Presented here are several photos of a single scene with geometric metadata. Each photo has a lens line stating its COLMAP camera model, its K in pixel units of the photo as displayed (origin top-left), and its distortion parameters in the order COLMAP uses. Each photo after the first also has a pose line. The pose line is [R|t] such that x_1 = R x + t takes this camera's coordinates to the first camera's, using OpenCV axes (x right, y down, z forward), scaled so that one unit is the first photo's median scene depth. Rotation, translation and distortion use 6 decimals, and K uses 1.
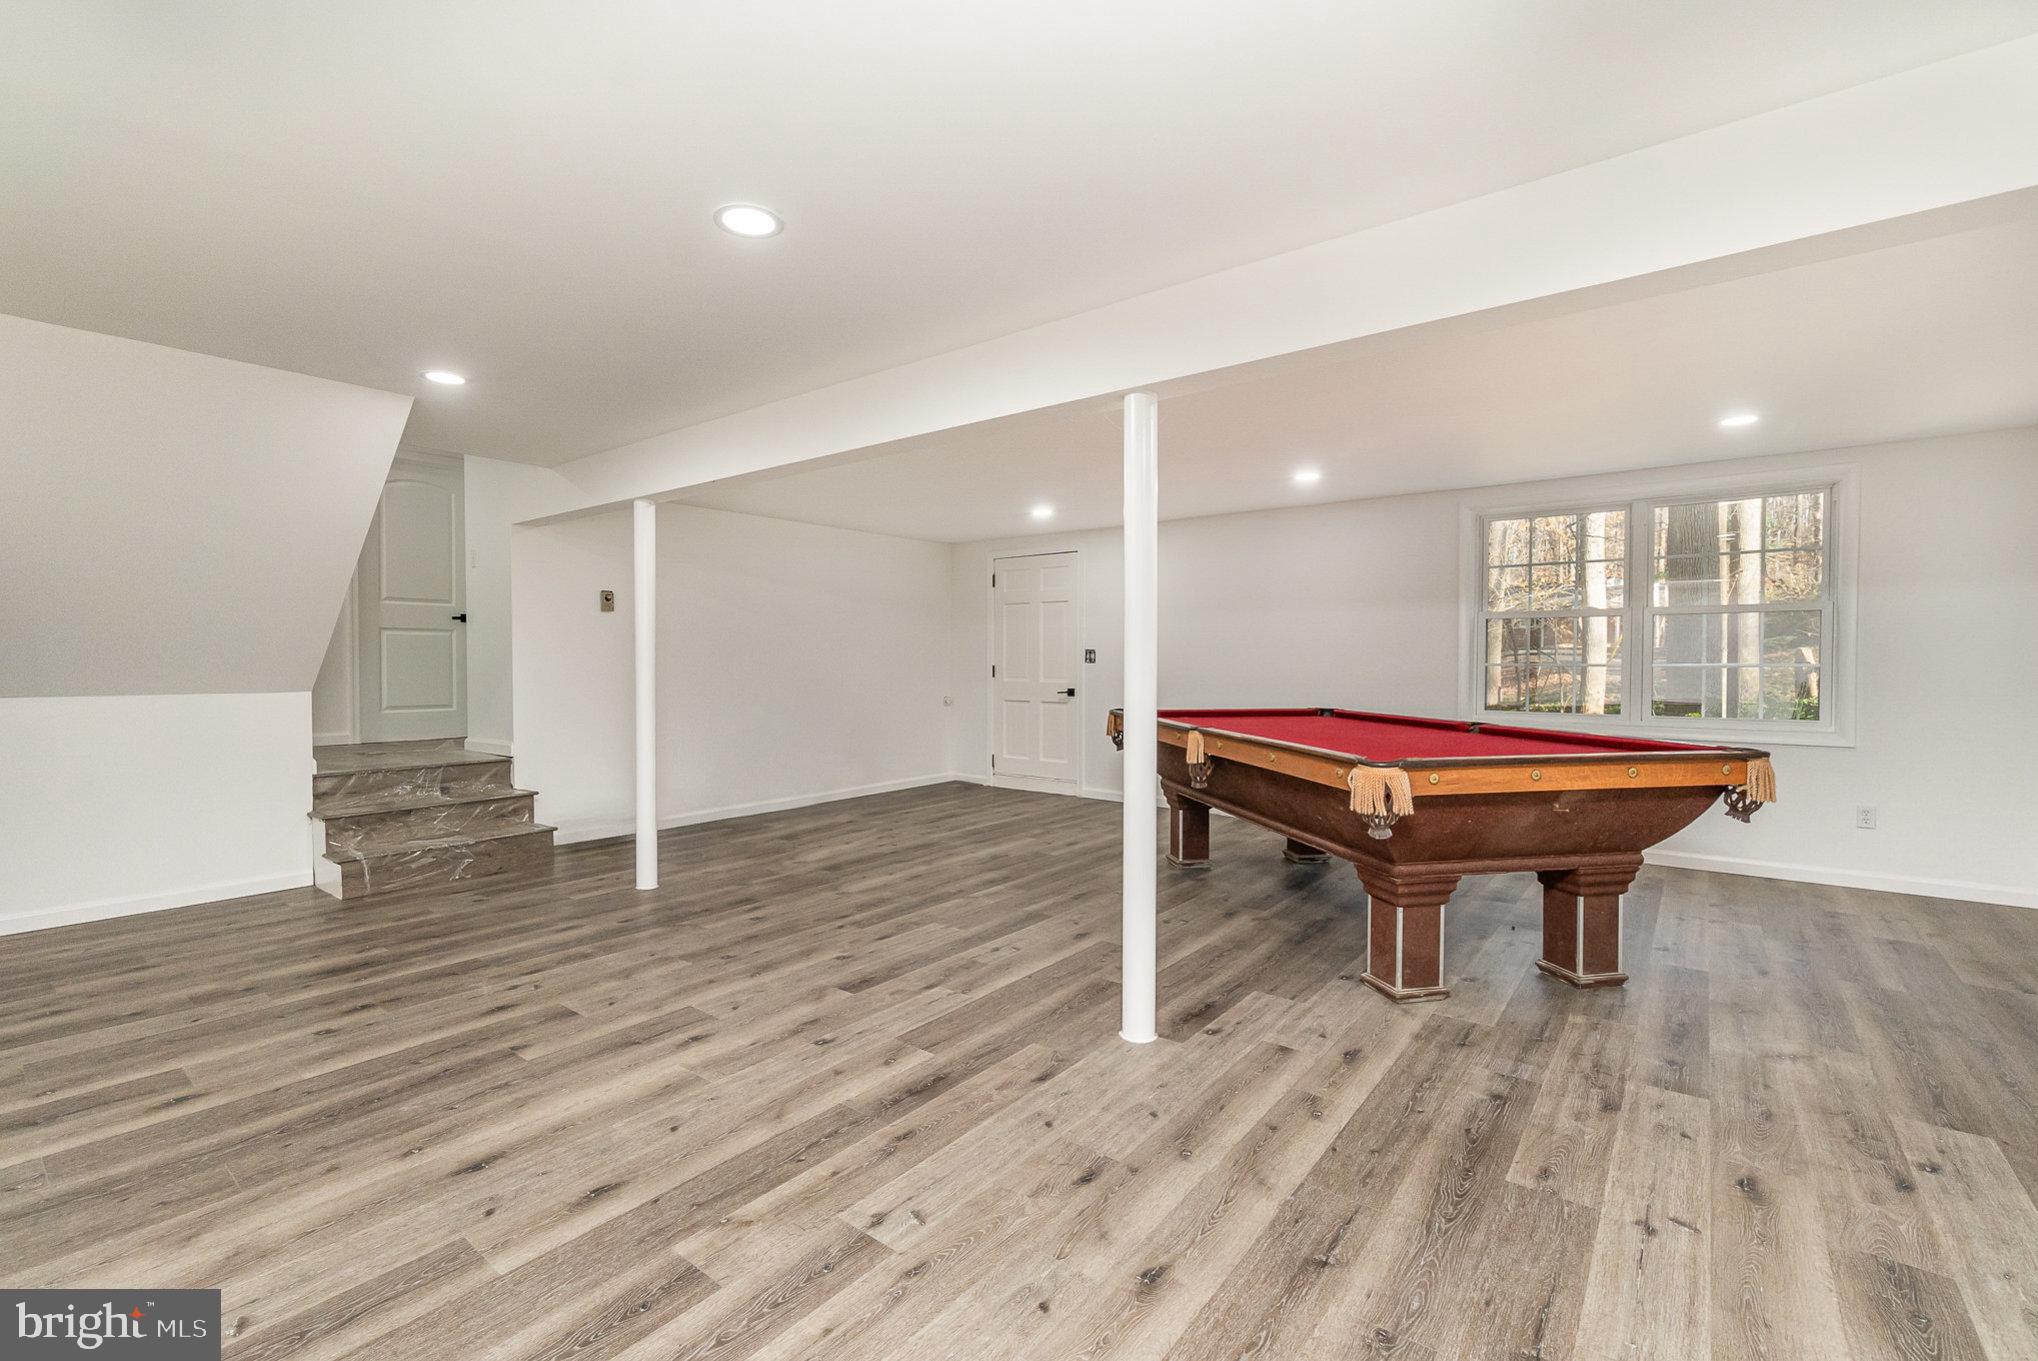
lens RADIAL K [[899.6, 0, 1019.0], [0, 899.6, 680.5], [0, 0, 1]] dist [-0.001409, 0.000430]
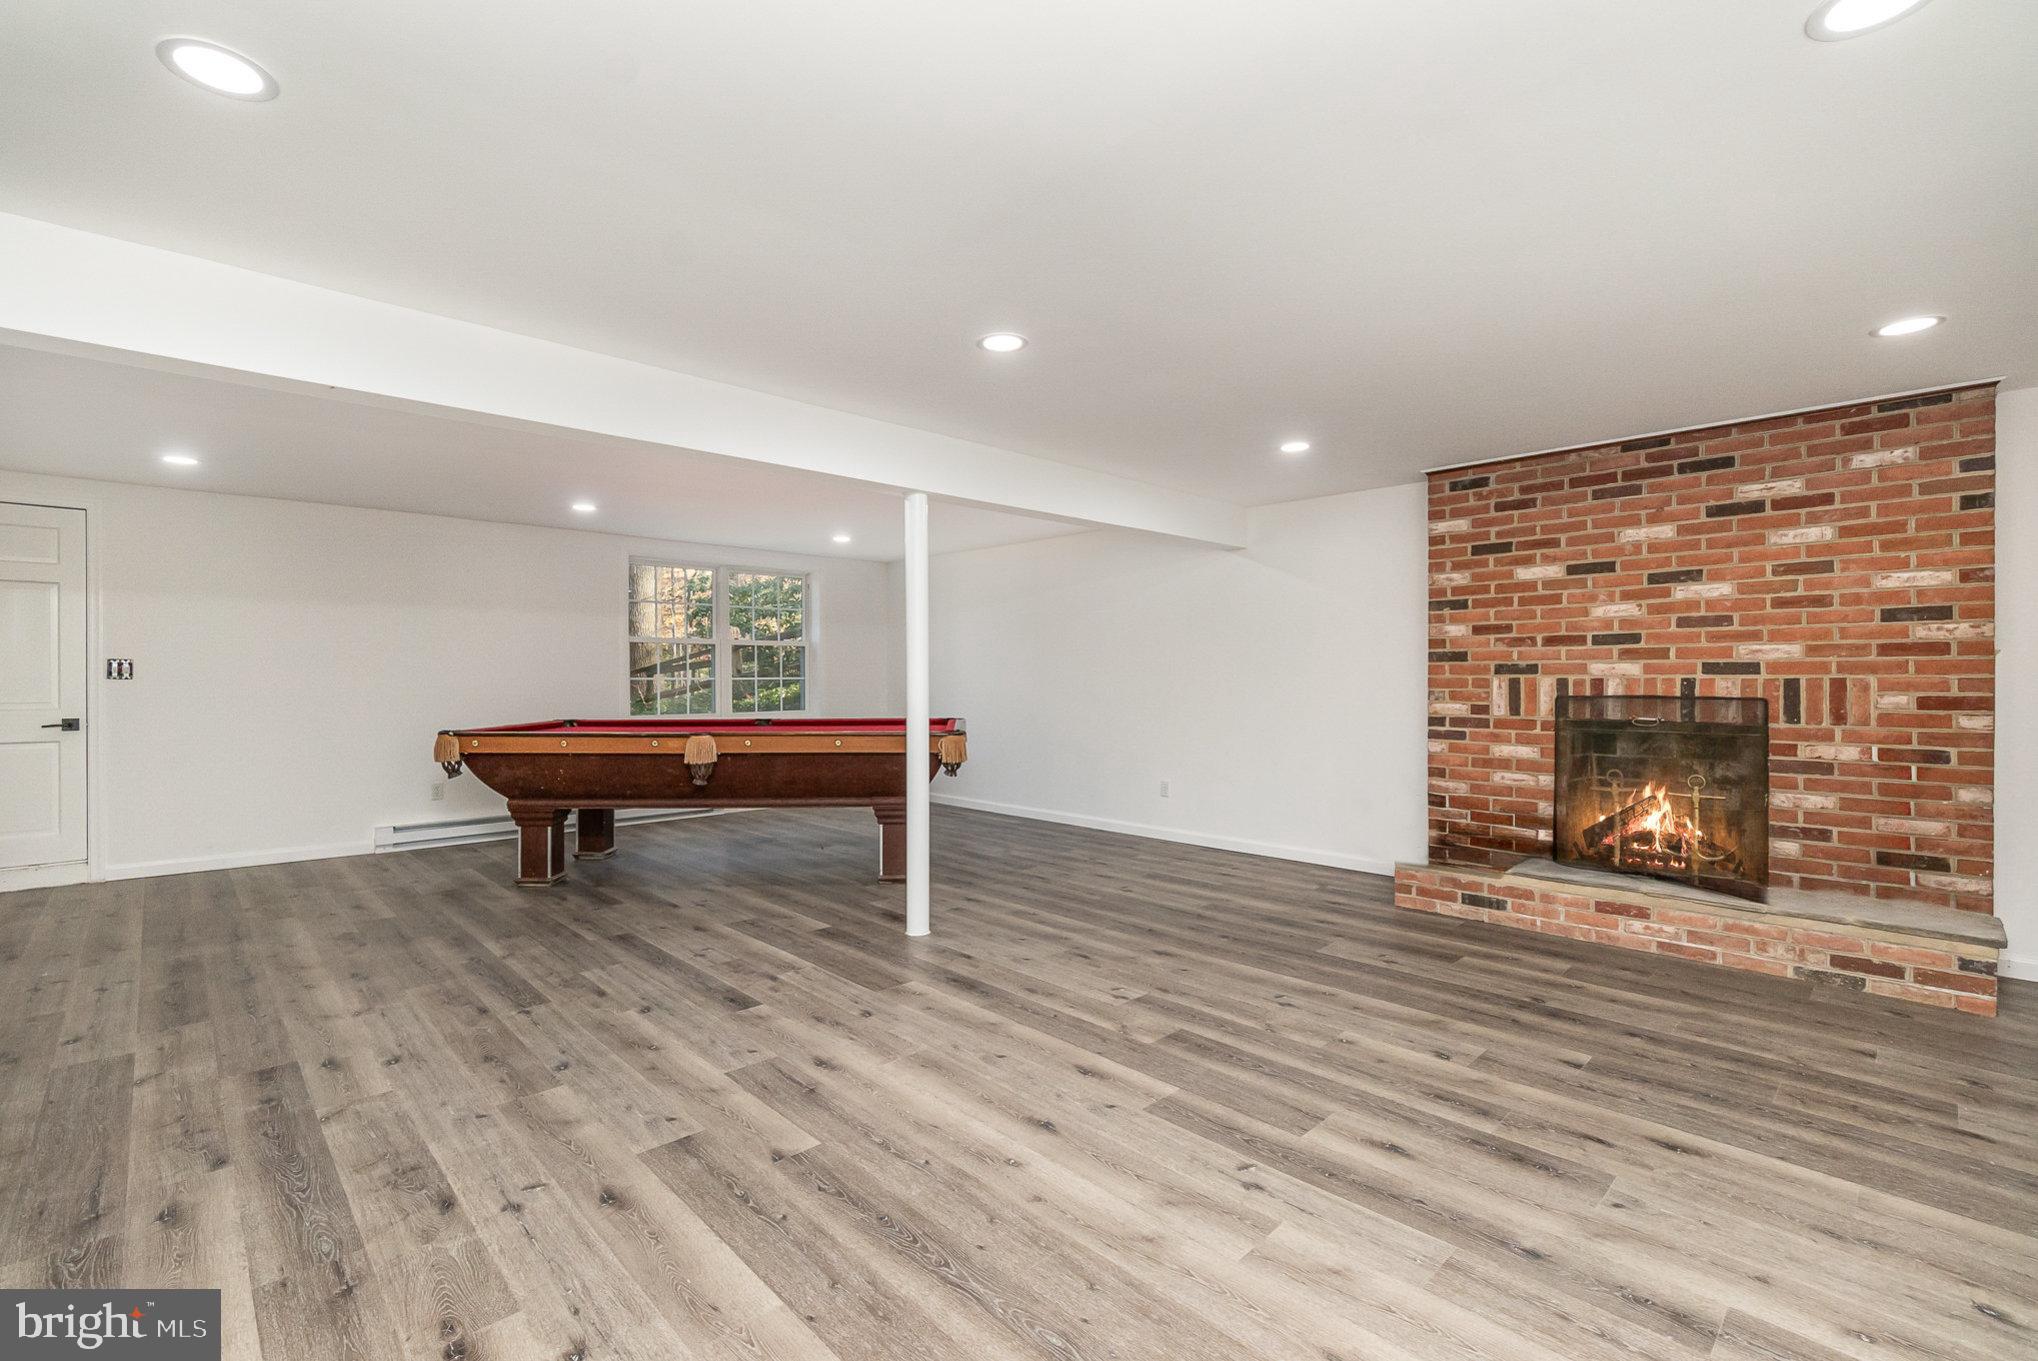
lens RADIAL K [[899.6, 0, 1019.0], [0, 899.6, 680.5], [0, 0, 1]] dist [-0.001409, 0.000430]
pose [[0.110592, 0.000433, 0.993866, -1.132680], [0.024049, 0.999706, -0.003111, 0.002451], [-0.993575, 0.024246, 0.110549, 0.600542]]
